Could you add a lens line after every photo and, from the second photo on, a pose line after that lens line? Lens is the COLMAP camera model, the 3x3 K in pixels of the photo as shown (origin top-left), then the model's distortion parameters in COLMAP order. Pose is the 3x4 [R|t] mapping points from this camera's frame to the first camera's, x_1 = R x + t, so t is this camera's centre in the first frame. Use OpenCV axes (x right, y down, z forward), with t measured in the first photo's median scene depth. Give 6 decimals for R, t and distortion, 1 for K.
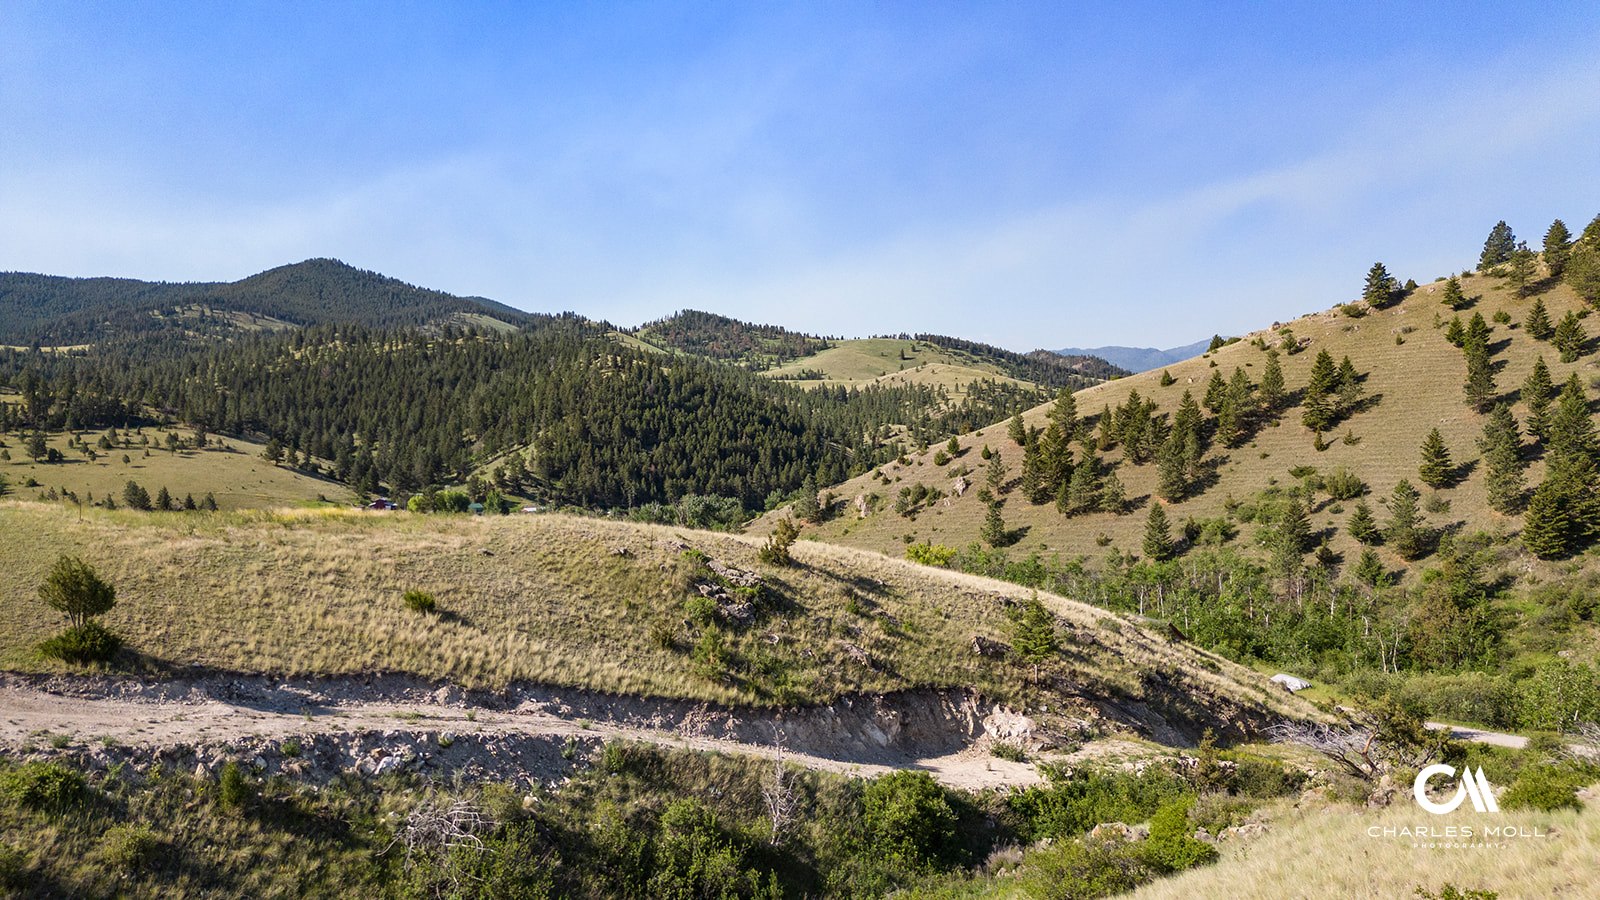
lens RADIAL K [[1116.1, 0, 800.0], [0, 1116.1, 450.0], [0, 0, 1]] dist [0.117472, -0.139493]
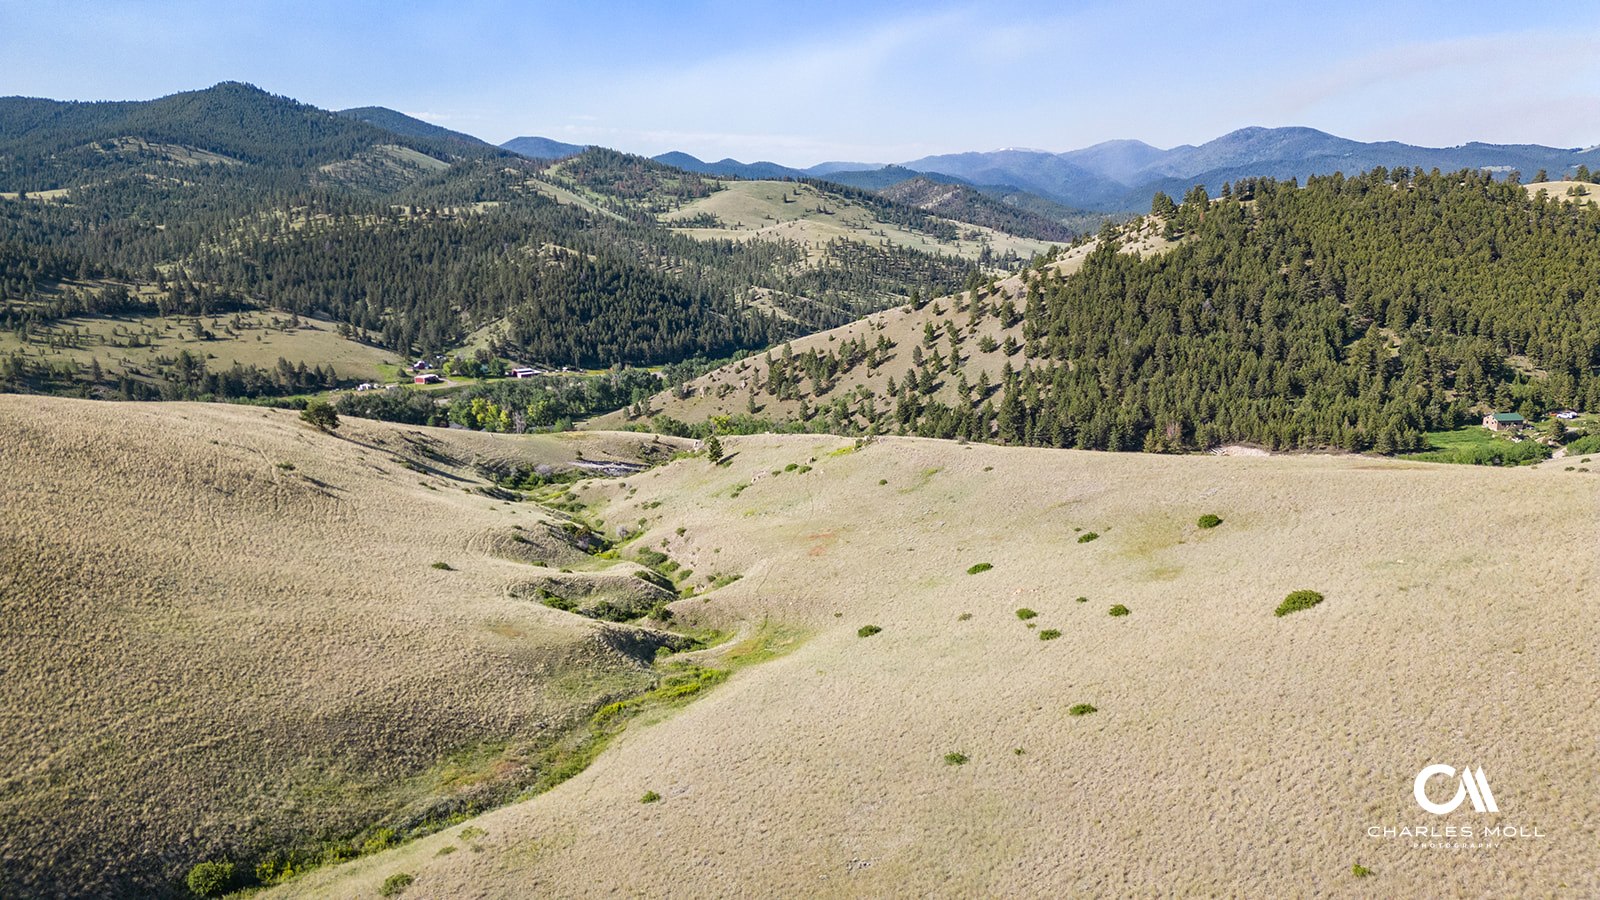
lens RADIAL K [[1116.1, 0, 800.0], [0, 1116.1, 450.0], [0, 0, 1]] dist [0.117472, -0.139493]
pose [[0.996654, -0.011382, 0.080936, 0.029439], [-0.003180, 0.984106, 0.177553, -0.102106], [-0.081671, -0.177216, 0.980777, -0.543402]]
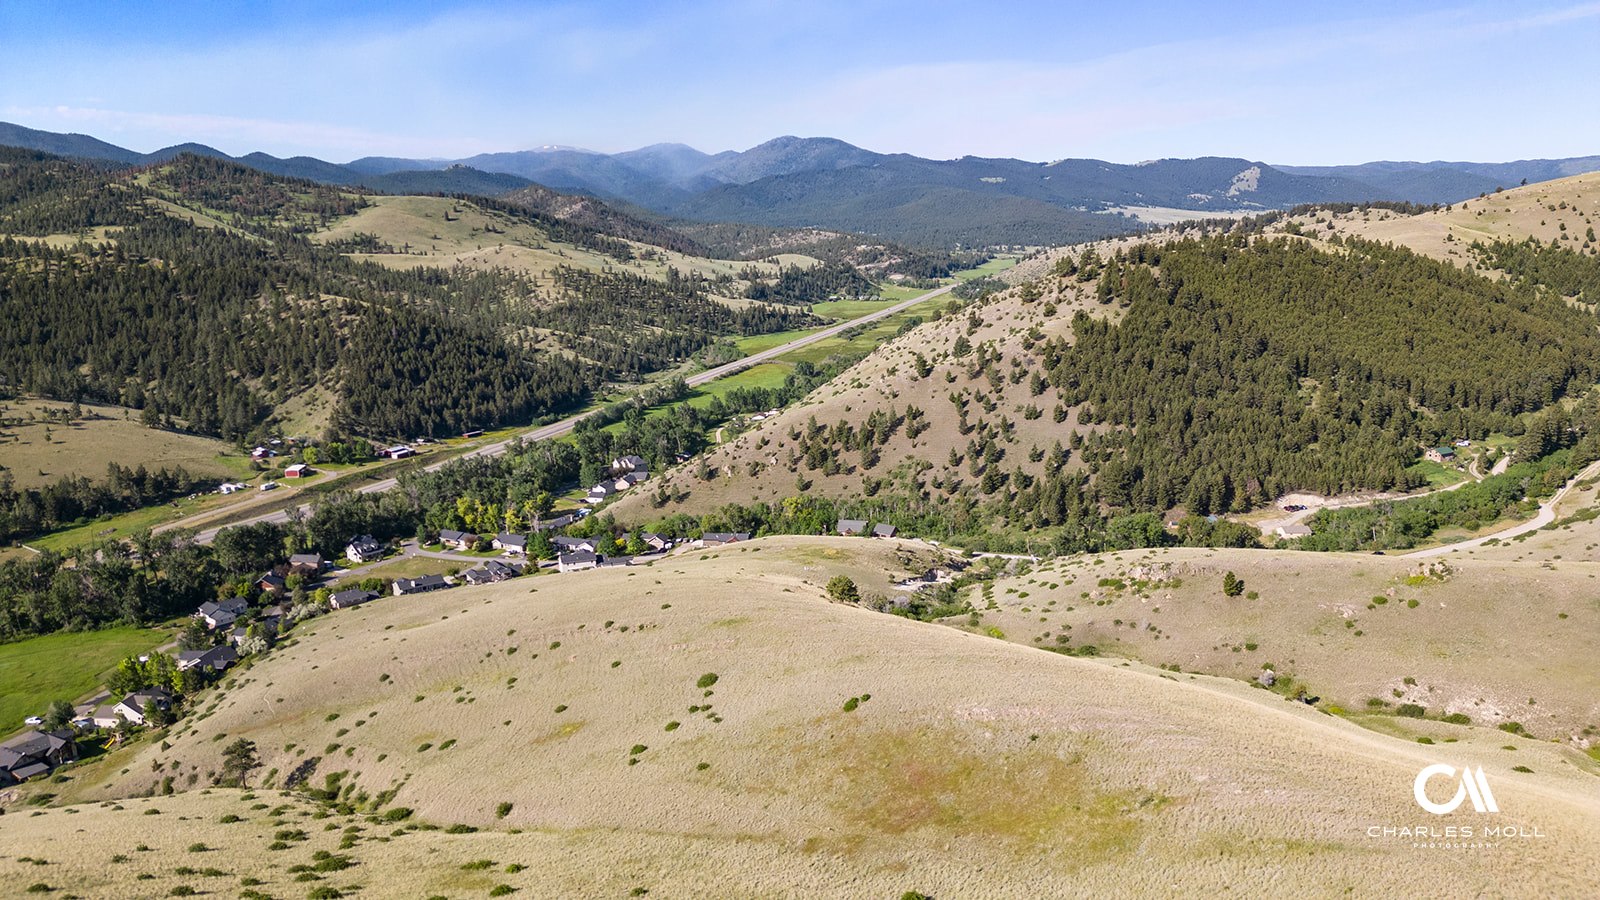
lens RADIAL K [[1133.0, 0, 800.1], [0, 1133.0, 420.5], [0, 0, 1]] dist [0.127437, -0.140293]
pose [[0.889195, -0.078962, 0.450663, -0.354184], [0.009648, 0.988012, 0.154076, -0.169655], [-0.457426, -0.132656, 0.879297, -0.445065]]
